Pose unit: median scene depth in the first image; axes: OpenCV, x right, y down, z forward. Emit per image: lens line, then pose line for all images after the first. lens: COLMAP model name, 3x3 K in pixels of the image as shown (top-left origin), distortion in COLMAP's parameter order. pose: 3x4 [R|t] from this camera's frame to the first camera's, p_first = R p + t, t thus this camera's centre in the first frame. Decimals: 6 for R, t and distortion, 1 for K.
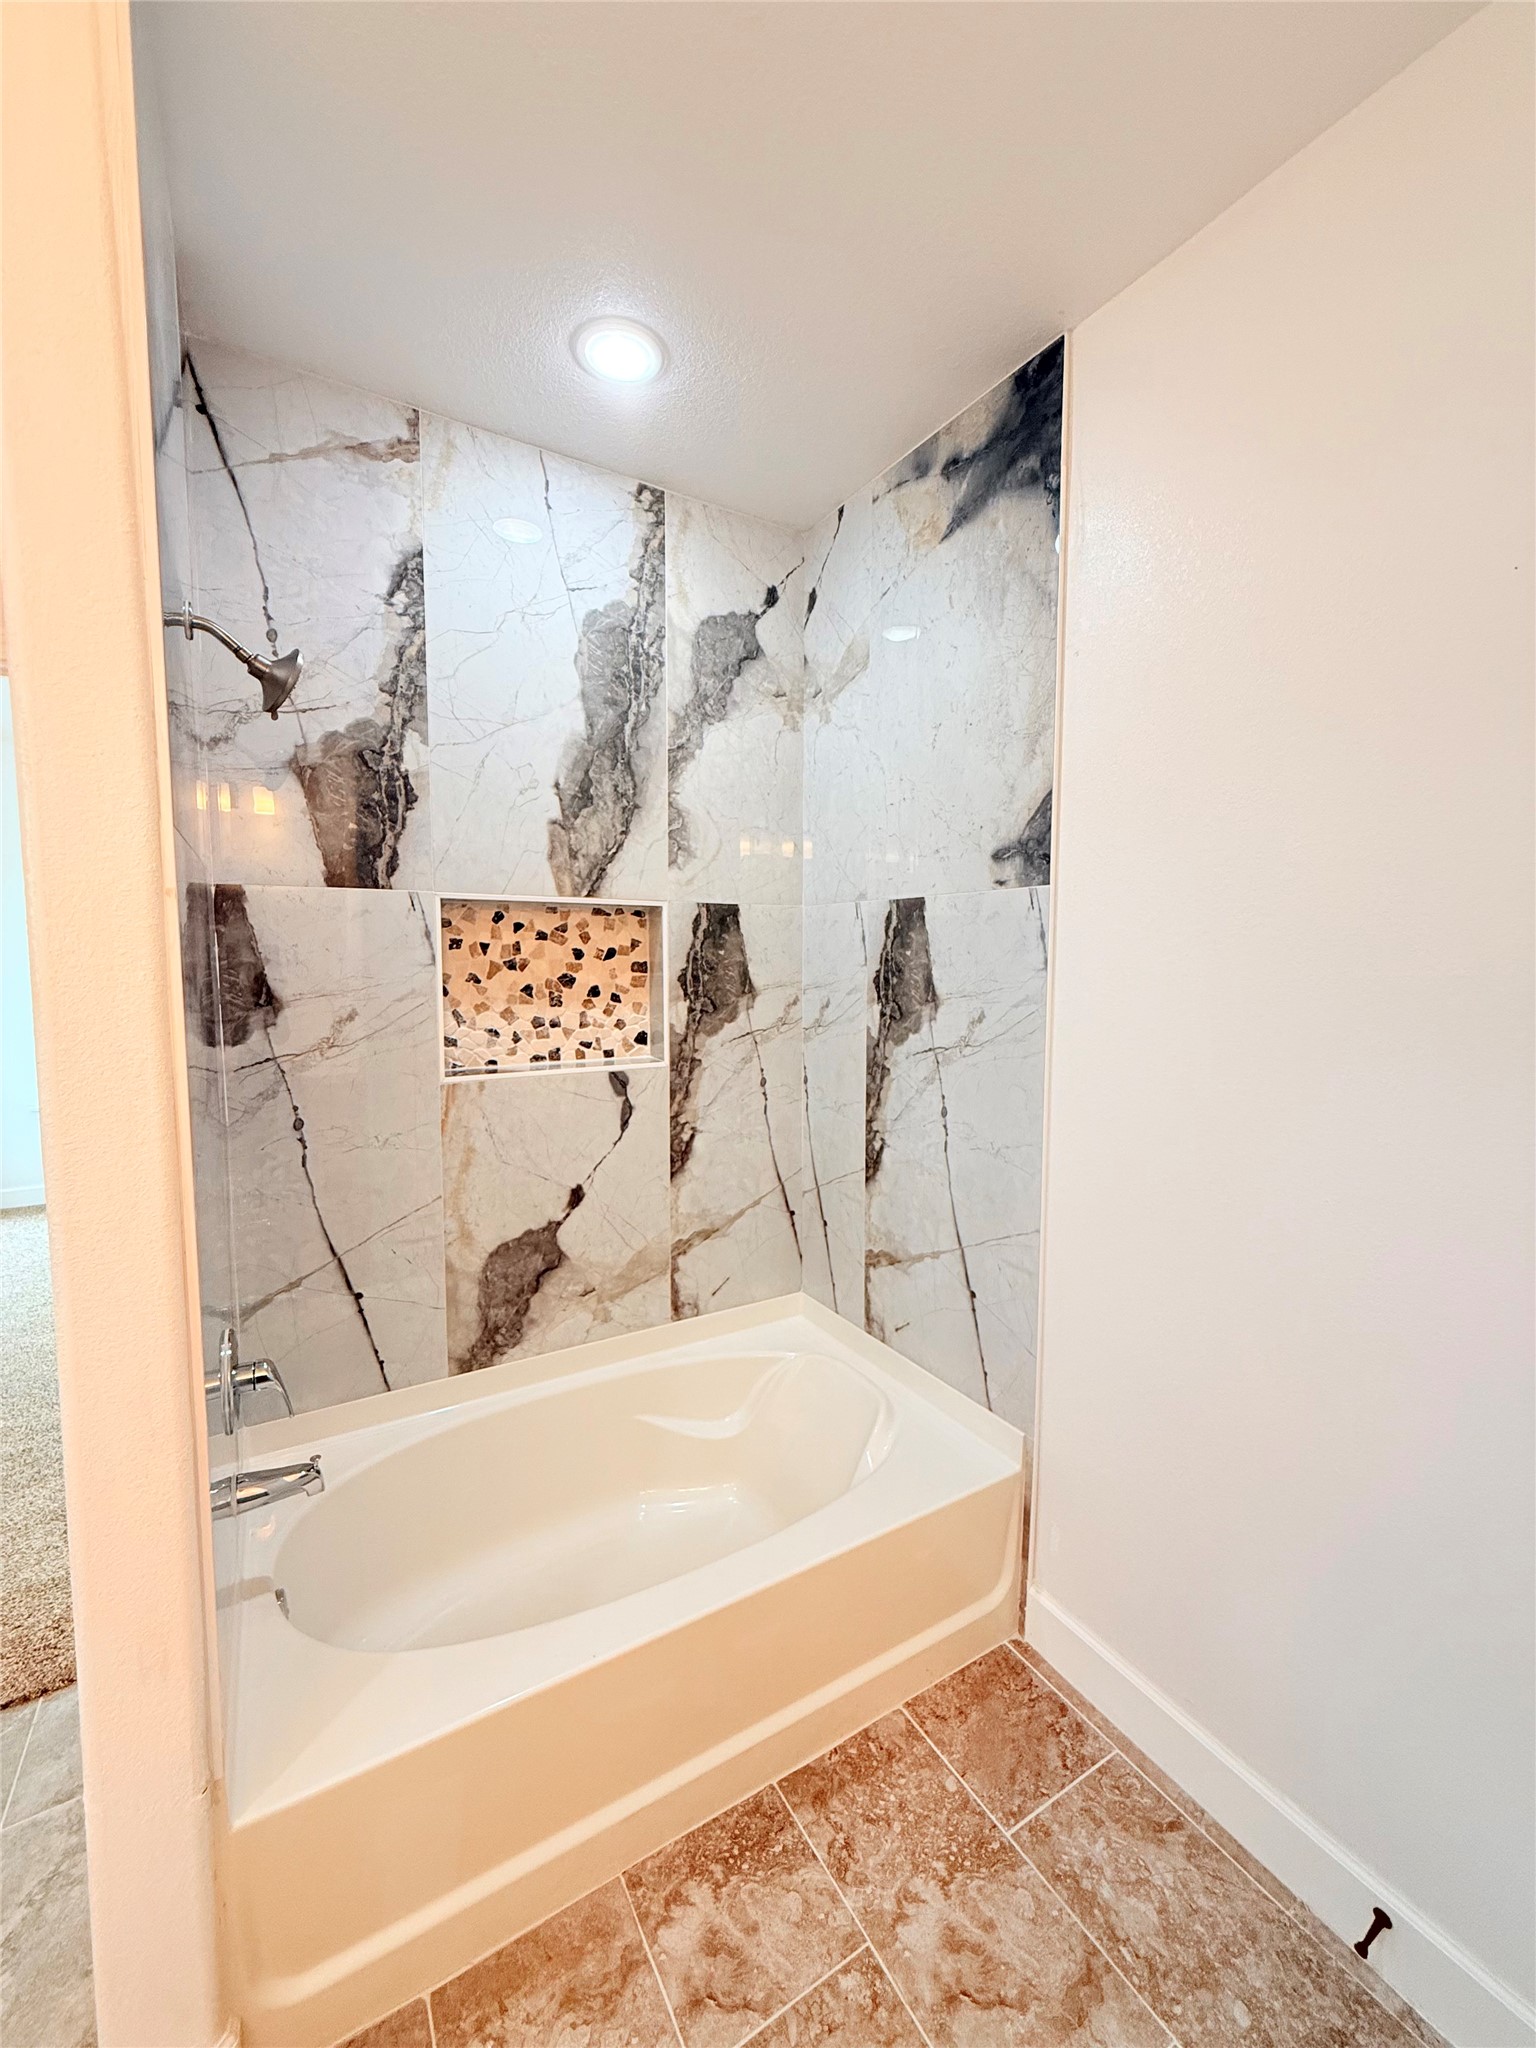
lens RADIAL K [[817.0, 0, 769.6], [0, 817.0, 1015.9], [0, 0, 1]] dist [-0.000321, 0.000581]
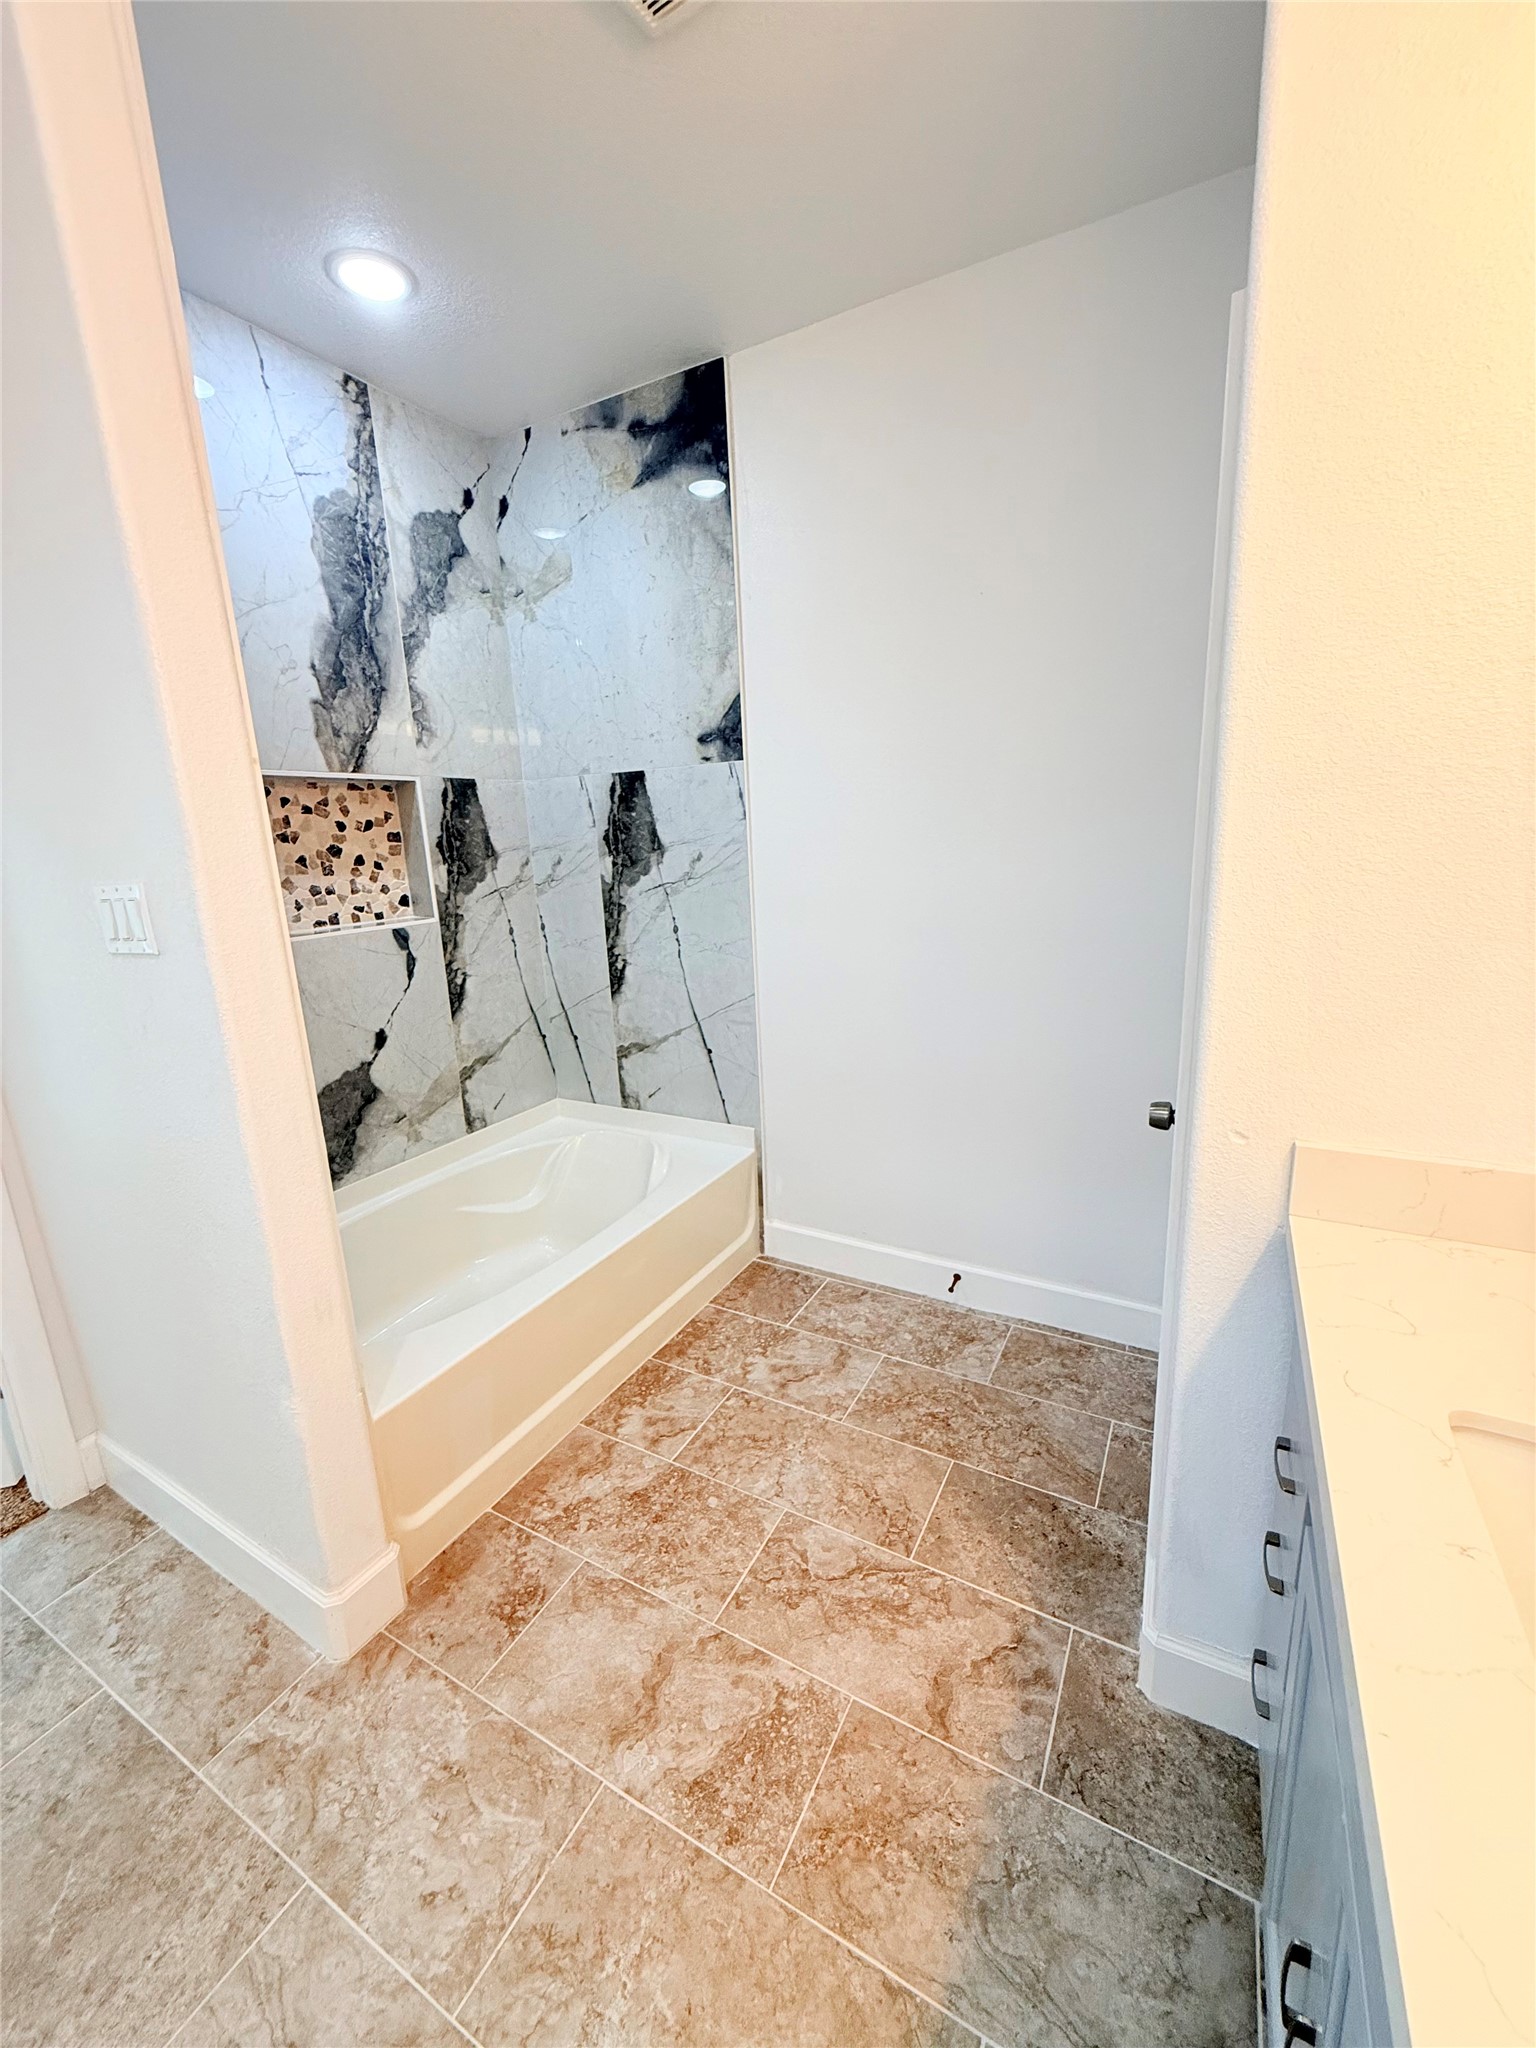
lens RADIAL K [[817.0, 0, 769.6], [0, 817.0, 1015.9], [0, 0, 1]] dist [-0.000321, 0.000581]
pose [[0.863025, -0.150018, 0.482371, -0.316725], [0.083829, 0.984178, 0.156099, 0.054431], [-0.498156, -0.094281, 0.861946, -0.273109]]
